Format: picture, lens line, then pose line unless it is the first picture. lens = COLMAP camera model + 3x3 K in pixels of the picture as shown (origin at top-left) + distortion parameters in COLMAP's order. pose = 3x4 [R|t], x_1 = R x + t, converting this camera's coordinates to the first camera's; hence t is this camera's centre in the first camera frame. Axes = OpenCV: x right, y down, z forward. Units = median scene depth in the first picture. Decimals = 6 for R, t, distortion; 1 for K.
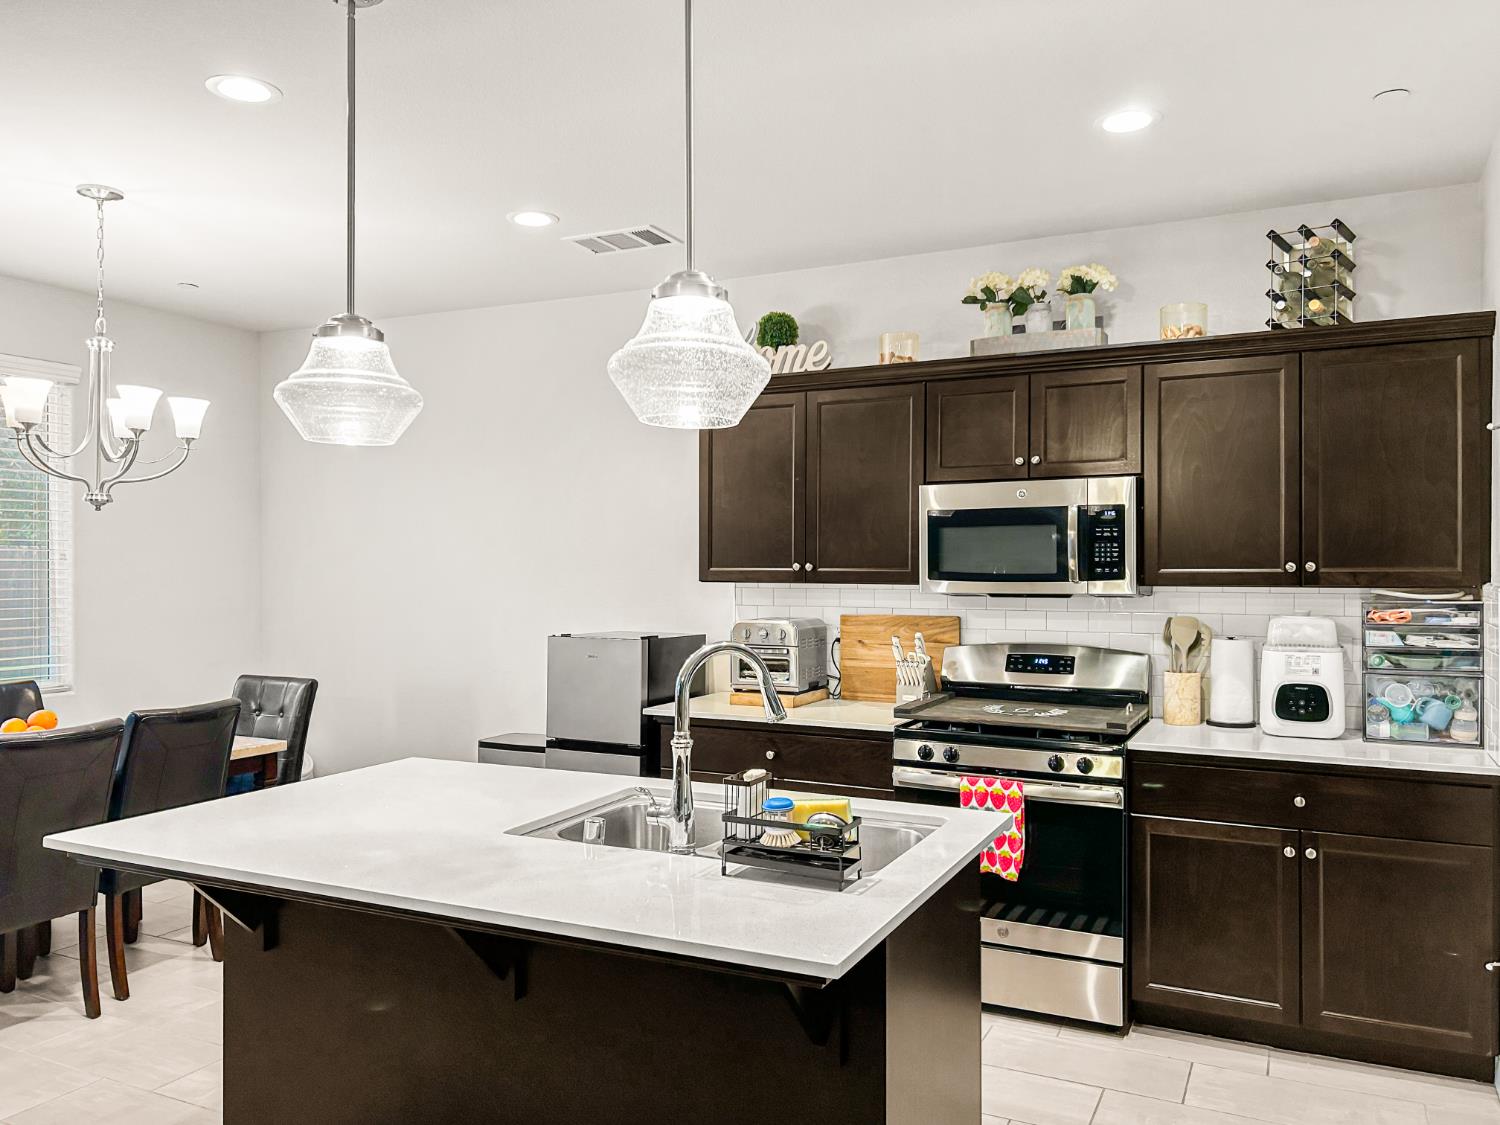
lens RADIAL K [[1127.9, 0, 757.2], [0, 1127.9, 560.9], [0, 0, 1]] dist [0.045751, -0.051505]
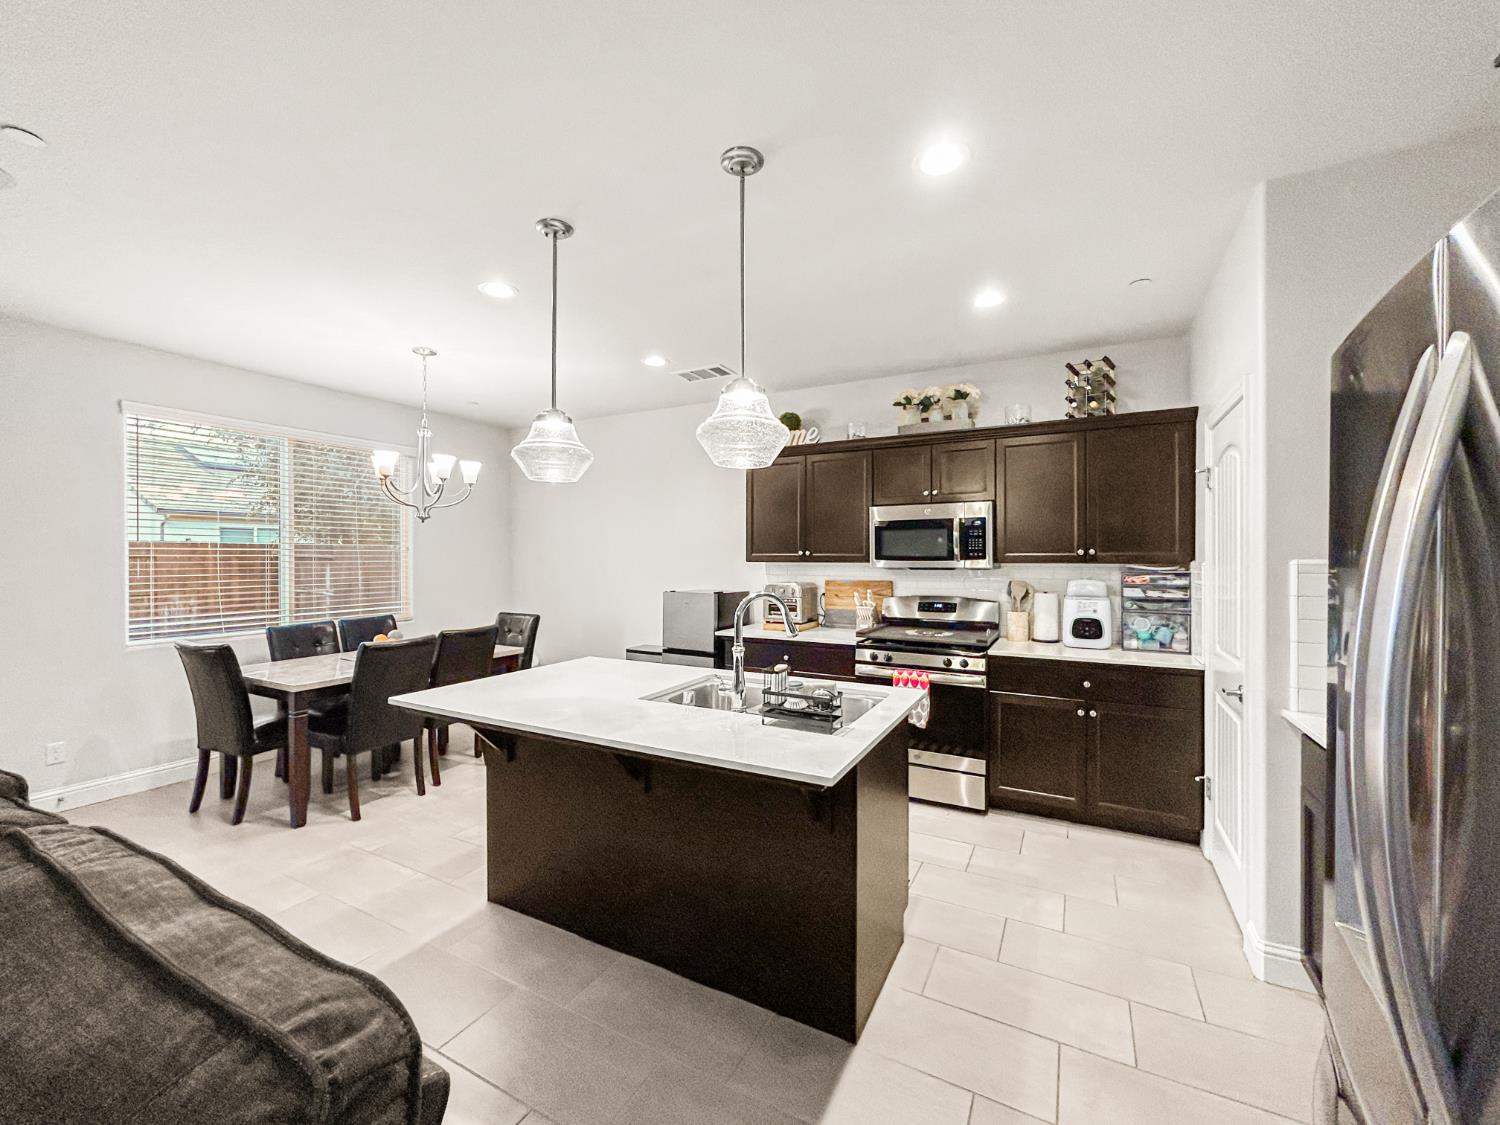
lens RADIAL K [[612.4, 0, 752.2], [0, 612.4, 554.2], [0, 0, 1]] dist [-0.013462, 0.007095]
pose [[0.999225, -0.000848, -0.039351, -0.004325], [0.000898, 0.999999, 0.001262, 0.006624], [0.039350, -0.001296, 0.999225, 0.027596]]
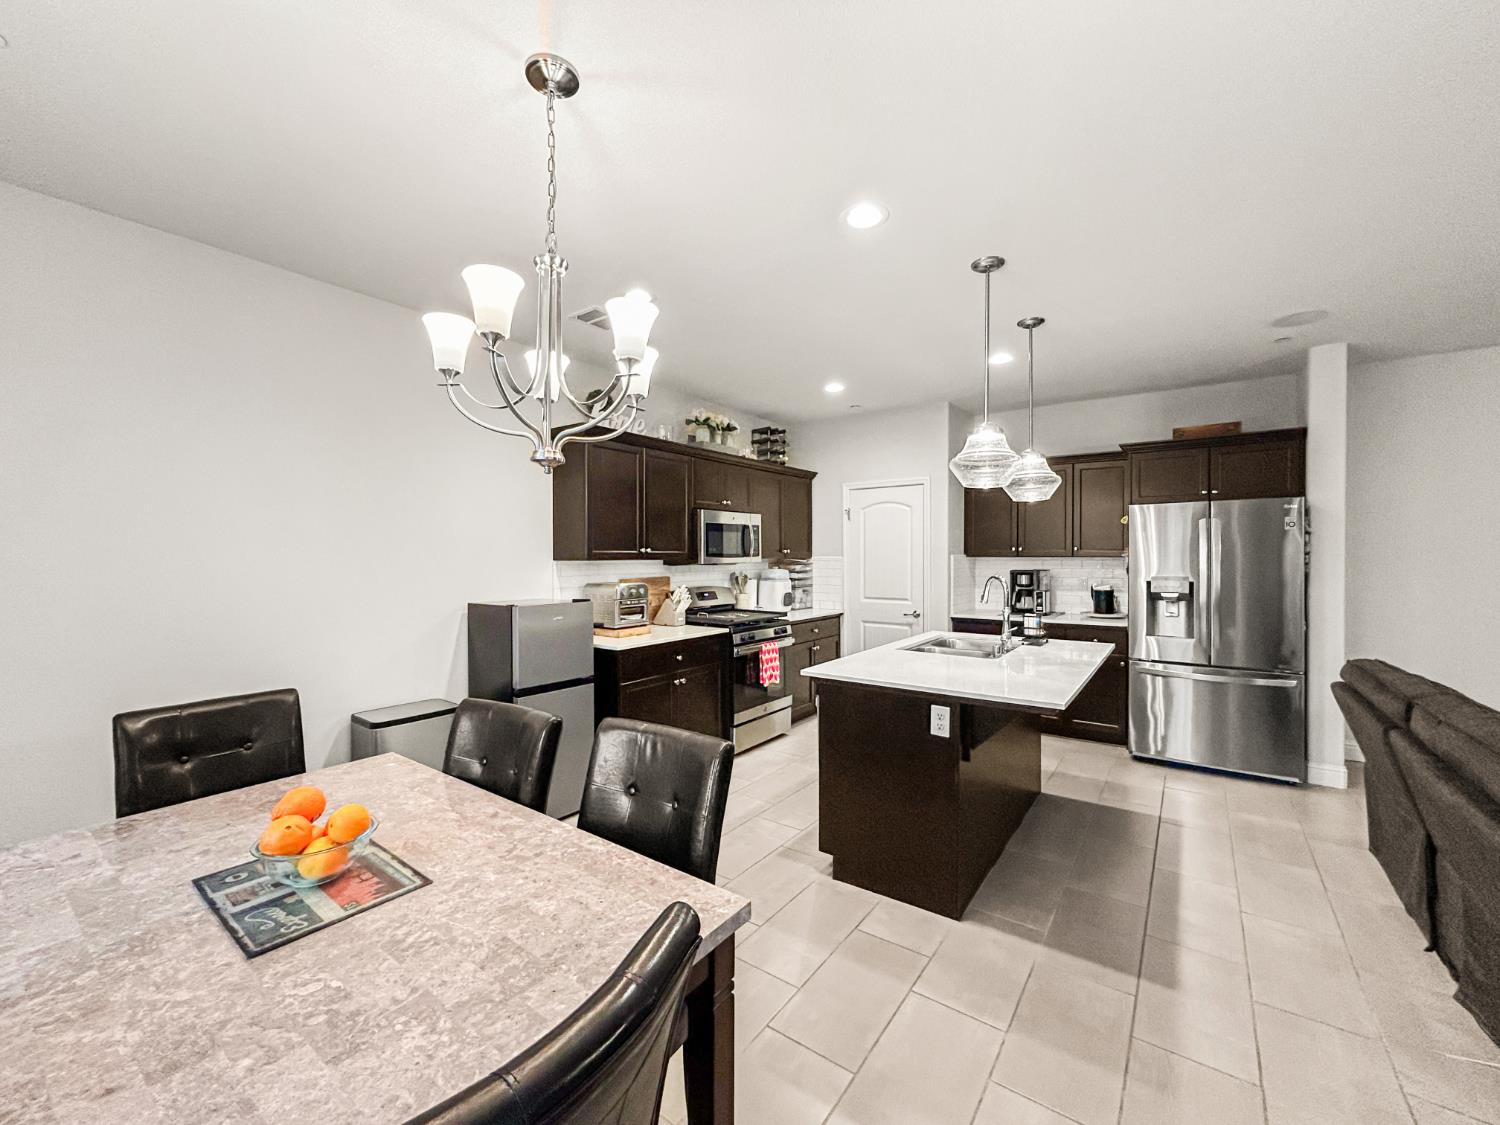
lens RADIAL K [[608.8, 0, 750.9], [0, 608.8, 560.6], [0, 0, 1]] dist [-0.000938, 0.000068]
pose [[0.178551, -0.011703, 0.983861, -0.967302], [-0.001812, 0.999924, 0.012223, 0.010386], [-0.983929, -0.003965, 0.178516, 0.782261]]
